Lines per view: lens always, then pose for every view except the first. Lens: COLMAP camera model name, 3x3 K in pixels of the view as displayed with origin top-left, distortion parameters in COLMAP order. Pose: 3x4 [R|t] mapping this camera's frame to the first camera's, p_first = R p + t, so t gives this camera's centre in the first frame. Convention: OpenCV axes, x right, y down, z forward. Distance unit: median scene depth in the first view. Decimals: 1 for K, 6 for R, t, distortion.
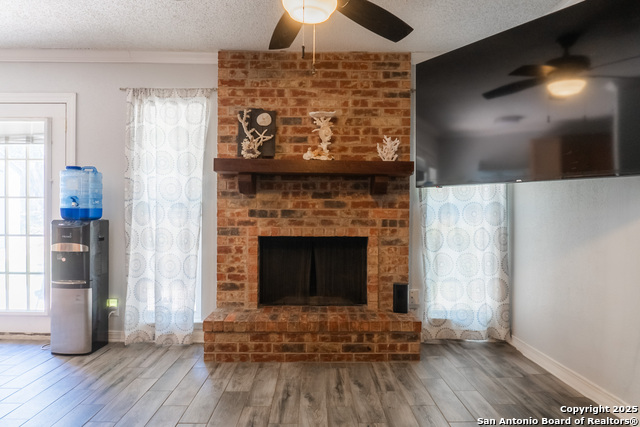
lens RADIAL K [[428.0, 0, 320.0], [0, 428.0, 213.5], [0, 0, 1]] dist [-0.020243, 0.002225]
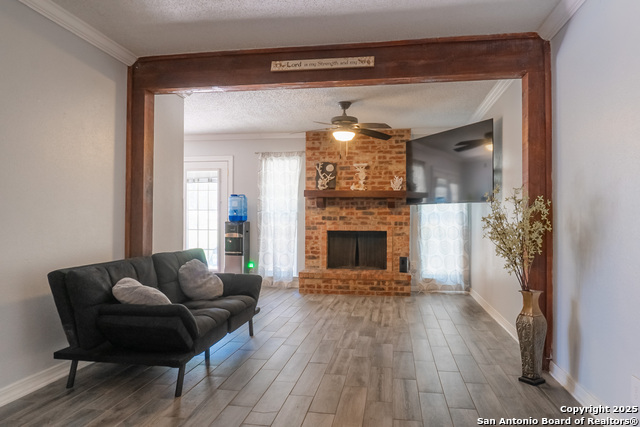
lens RADIAL K [[428.0, 0, 320.0], [0, 428.0, 213.5], [0, 0, 1]] dist [-0.020243, 0.002225]
pose [[0.982913, -0.002020, -0.184058, 0.168658], [-0.000123, 0.999932, -0.011631, 0.000777], [0.184069, 0.011455, 0.982847, -0.834498]]
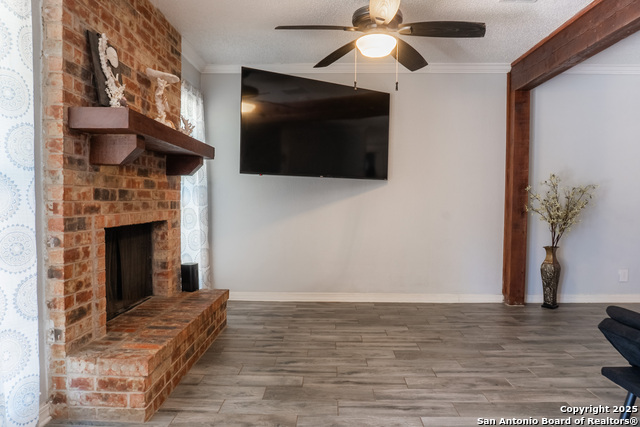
lens RADIAL K [[428.0, 0, 320.0], [0, 428.0, 213.5], [0, 0, 1]] dist [-0.020243, 0.002225]
pose [[0.038587, -0.038939, 0.998496, -0.799661], [-0.005582, 0.999216, 0.039183, 0.001559], [-0.999240, -0.007085, 0.038339, 0.632722]]
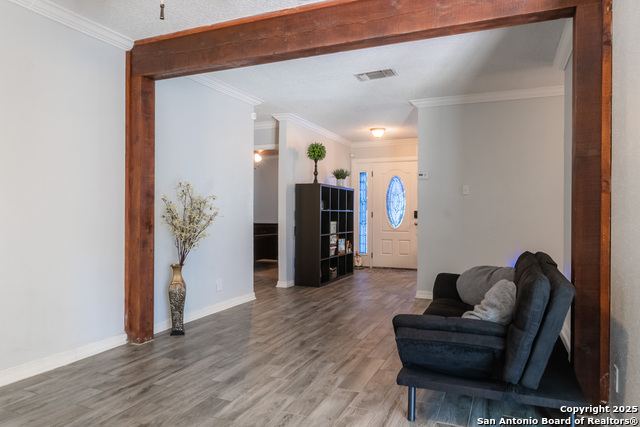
lens RADIAL K [[428.0, 0, 320.0], [0, 428.0, 213.5], [0, 0, 1]] dist [-0.020243, 0.002225]
pose [[-0.913403, -0.008962, 0.406958, -0.337933], [-0.010064, 0.999949, -0.000570, 0.009442], [-0.406932, -0.004616, -0.913447, 0.852416]]
